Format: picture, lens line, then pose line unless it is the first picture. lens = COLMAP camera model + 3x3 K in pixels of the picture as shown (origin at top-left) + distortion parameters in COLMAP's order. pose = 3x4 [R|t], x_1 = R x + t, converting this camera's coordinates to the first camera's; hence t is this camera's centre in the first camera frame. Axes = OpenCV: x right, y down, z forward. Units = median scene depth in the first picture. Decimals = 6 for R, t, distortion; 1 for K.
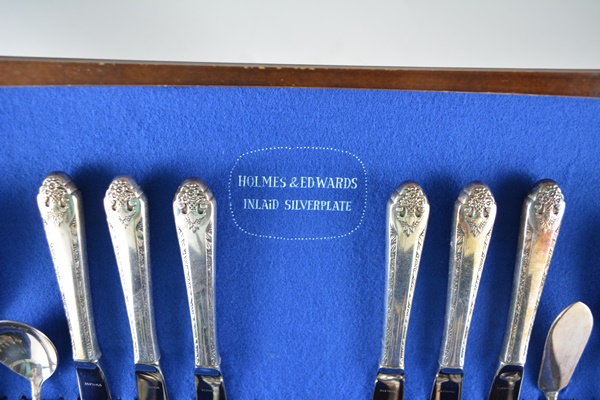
lens RADIAL K [[514.7, 0, 298.7], [0, 514.7, 201.0], [0, 0, 1]] dist [-0.089637, 0.024766]
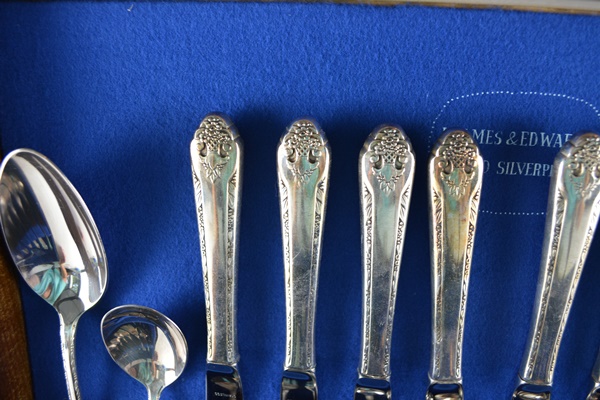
lens RADIAL K [[514.7, 0, 301.8], [0, 514.7, 199.3], [0, 0, 1]] dist [-0.089637, 0.024766]
pose [[0.997024, 0.029223, -0.071343, -0.277983], [-0.033815, 0.997375, -0.064031, 0.119689], [0.069285, 0.066253, 0.995394, 0.217702]]
